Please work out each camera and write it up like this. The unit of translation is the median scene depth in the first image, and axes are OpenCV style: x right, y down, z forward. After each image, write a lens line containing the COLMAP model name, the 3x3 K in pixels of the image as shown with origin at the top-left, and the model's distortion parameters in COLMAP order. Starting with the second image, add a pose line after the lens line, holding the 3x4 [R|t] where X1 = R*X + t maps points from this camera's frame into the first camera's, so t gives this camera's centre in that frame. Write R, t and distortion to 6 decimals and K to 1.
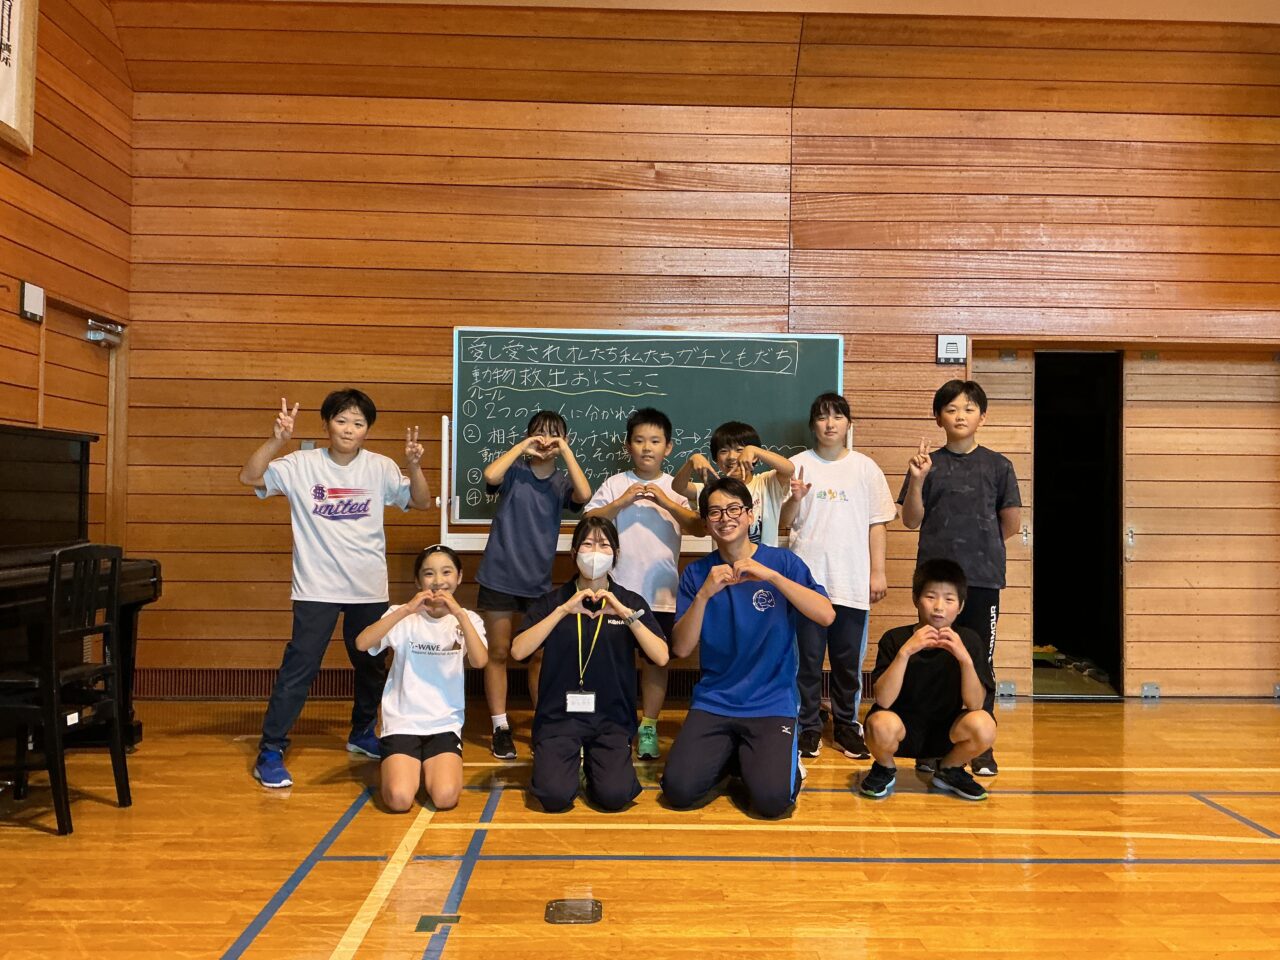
lens RADIAL K [[1058.1, 0, 640.3], [0, 1058.1, 484.1], [0, 0, 1]] dist [0.180578, -0.314811]
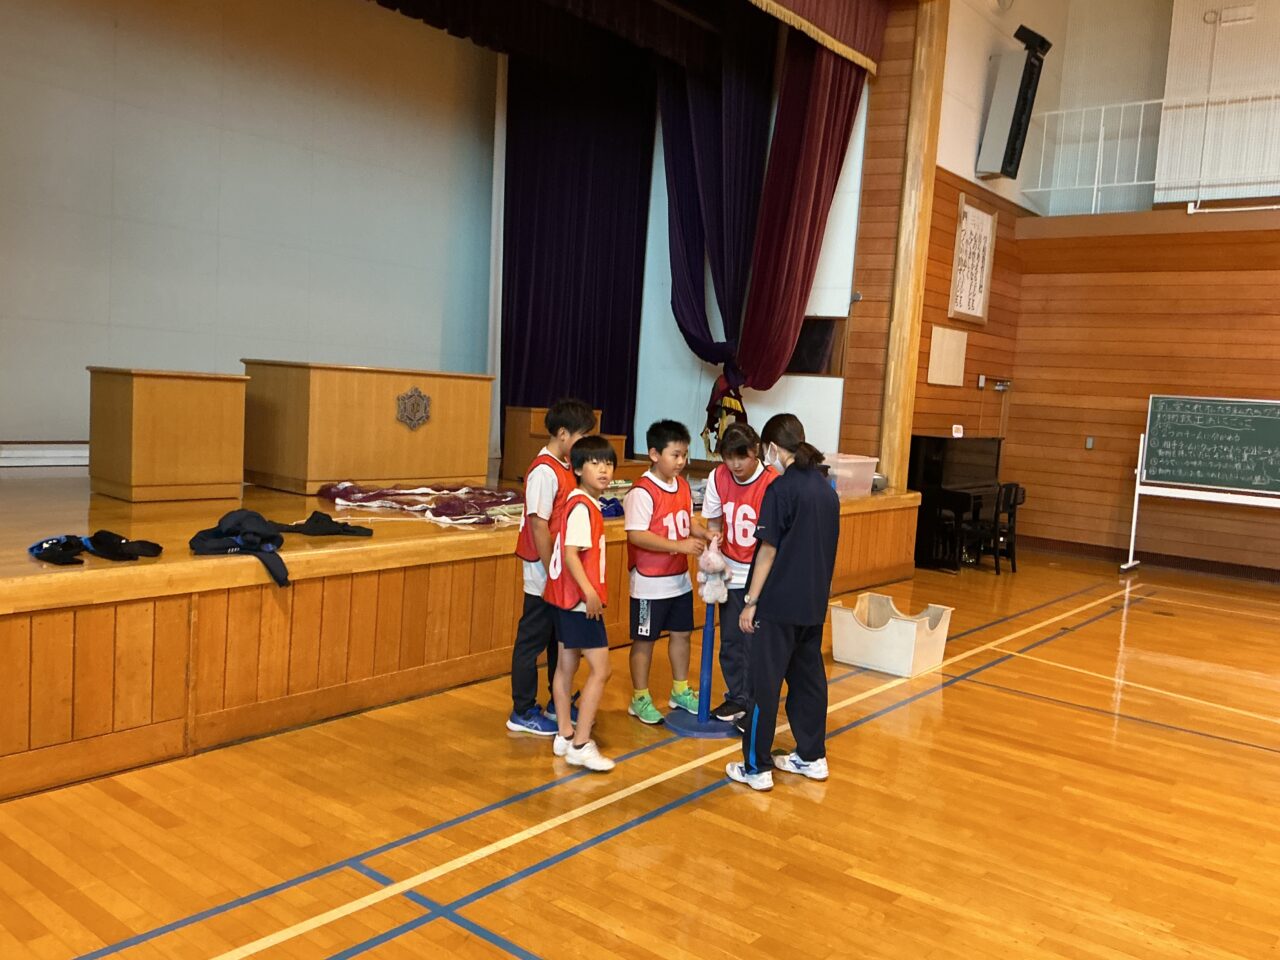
lens RADIAL K [[1090.1, 0, 642.6], [0, 1090.1, 455.6], [0, 0, 1]] dist [-0.002644, -0.005683]
pose [[0.740295, 0.076641, -0.667899, 0.451351], [-0.075137, 0.996689, 0.031087, -0.007727], [0.668070, 0.027170, 0.743602, -1.117159]]
